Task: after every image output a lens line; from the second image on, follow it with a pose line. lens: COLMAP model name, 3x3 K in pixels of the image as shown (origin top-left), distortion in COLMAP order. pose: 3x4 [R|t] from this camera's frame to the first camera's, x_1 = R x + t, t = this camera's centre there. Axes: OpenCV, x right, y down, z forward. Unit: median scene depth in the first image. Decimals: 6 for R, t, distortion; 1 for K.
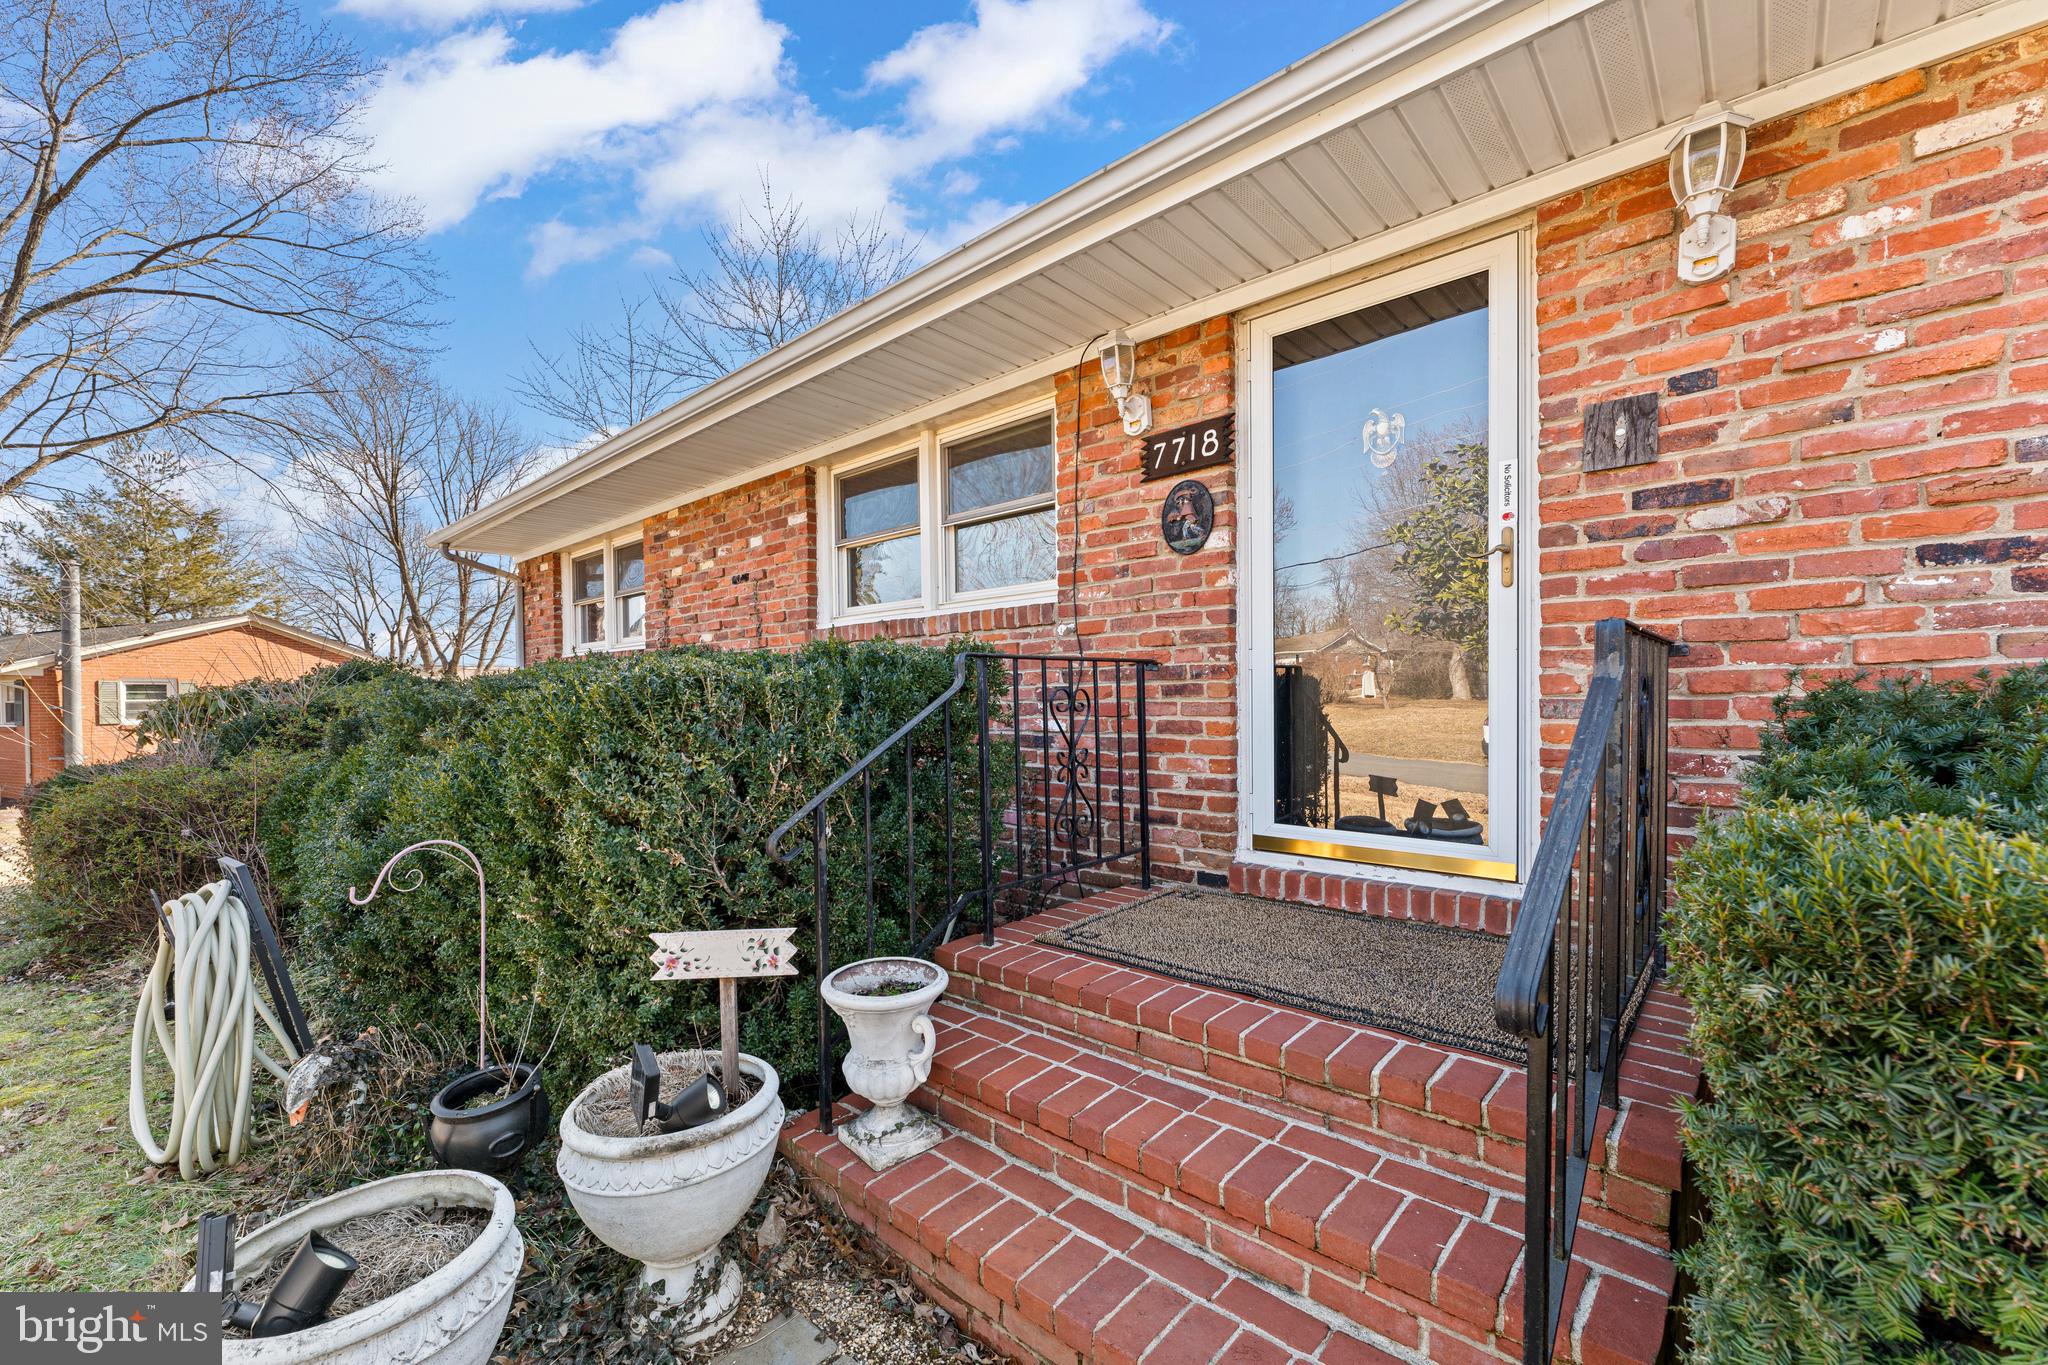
lens RADIAL K [[826.3, 0, 1024.7], [0, 826.3, 691.6], [0, 0, 1]] dist [0.000768, -0.000374]
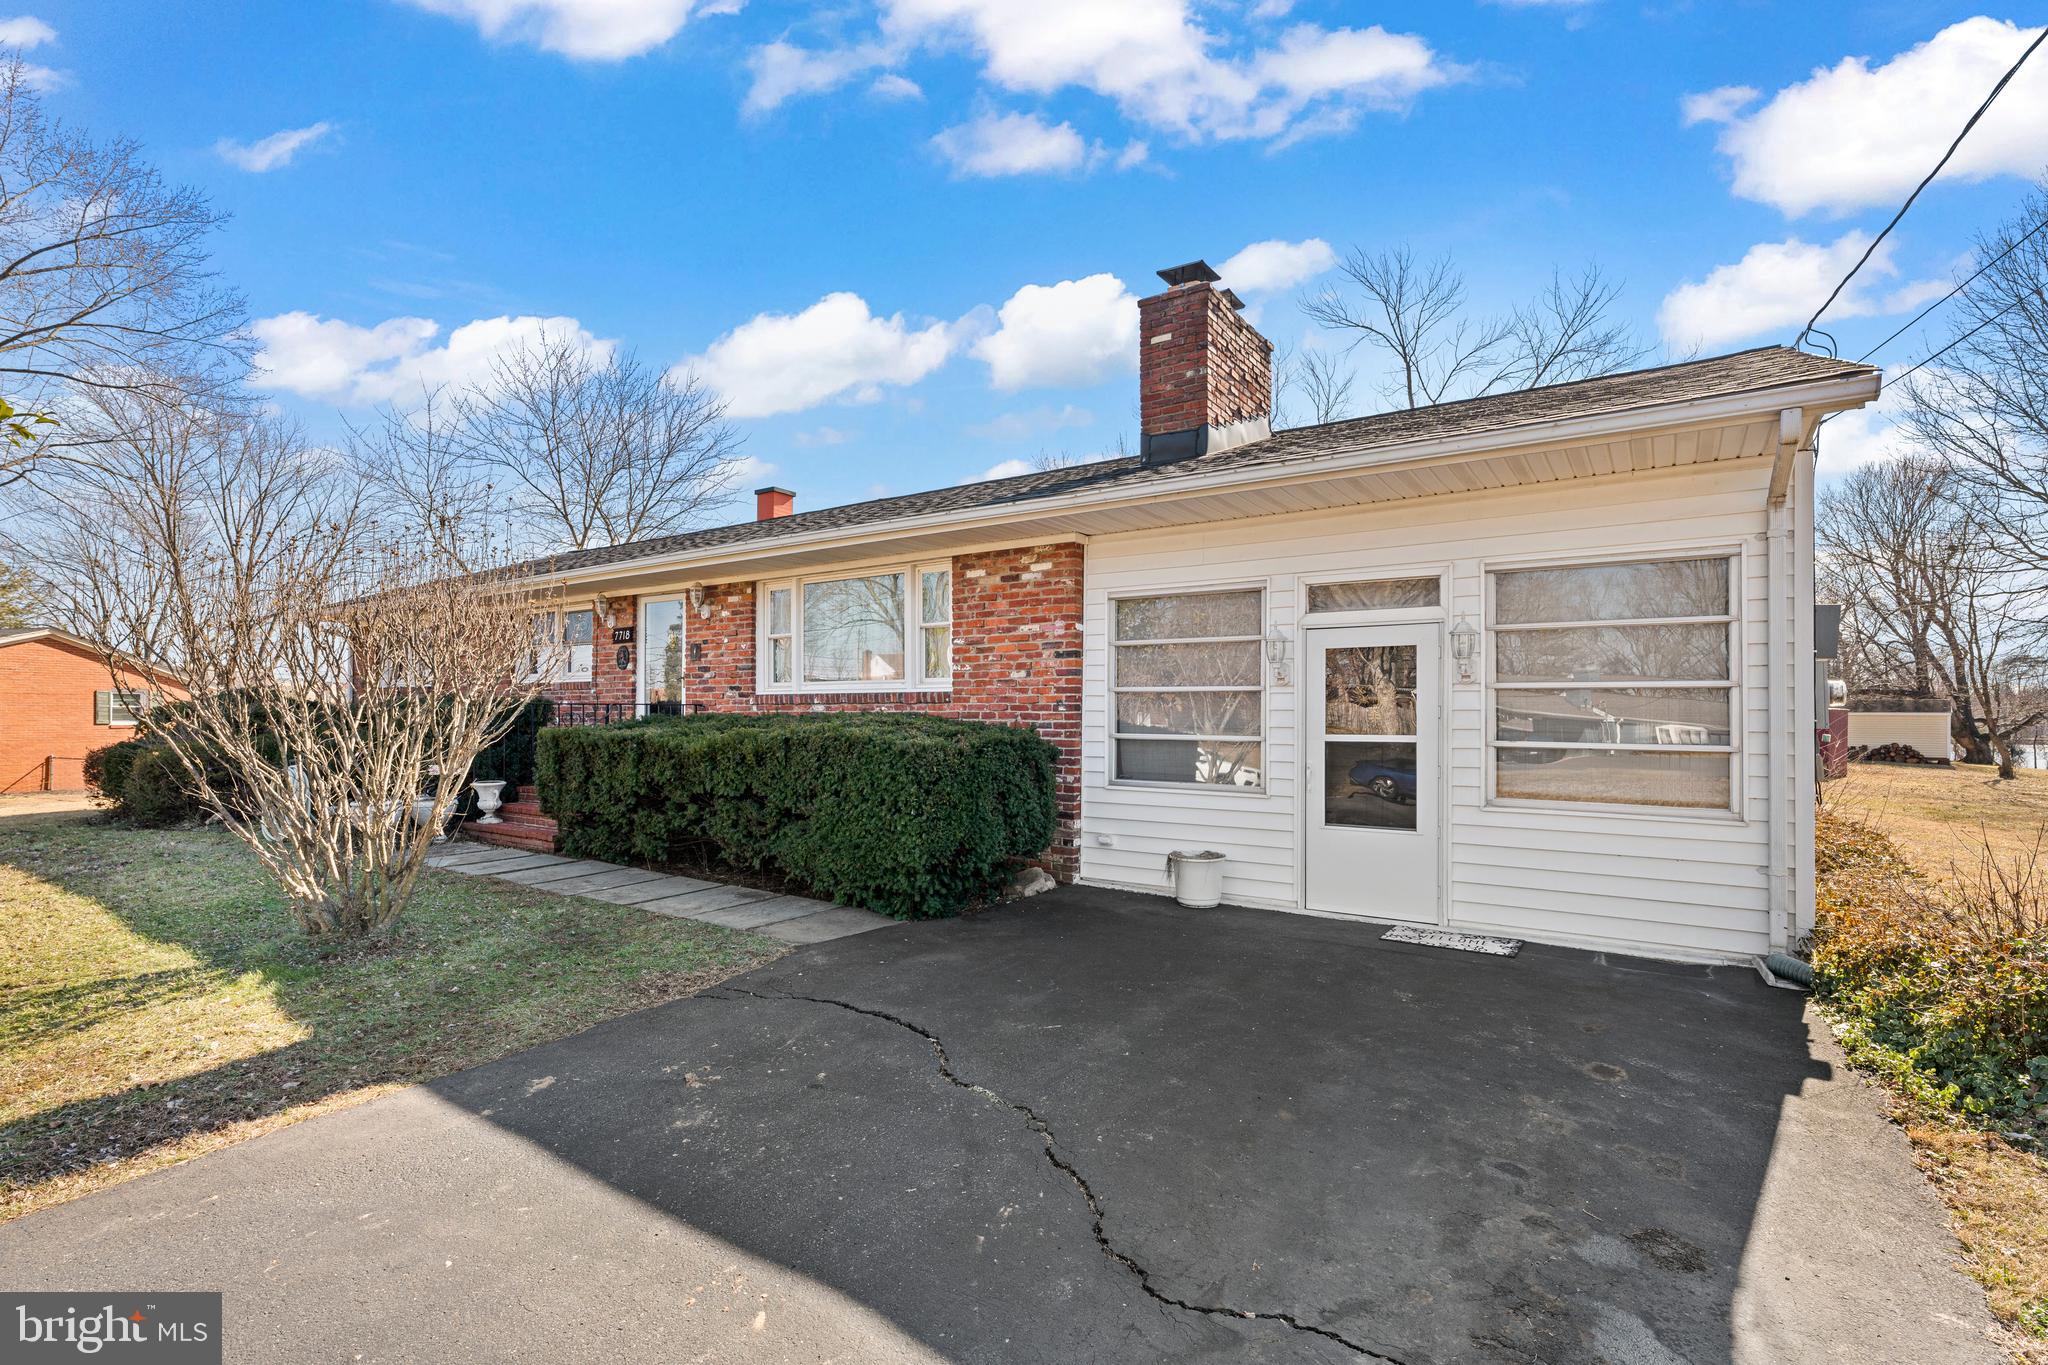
lens RADIAL K [[929.5, 0, 1022.6], [0, 929.5, 694.0], [0, 0, 1]] dist [-0.000618, 0.000138]
pose [[0.990822, 0.023509, 0.133112, 1.193273], [-0.020734, 0.999539, -0.022195, -0.029783], [-0.133572, 0.019231, 0.990853, -2.571686]]
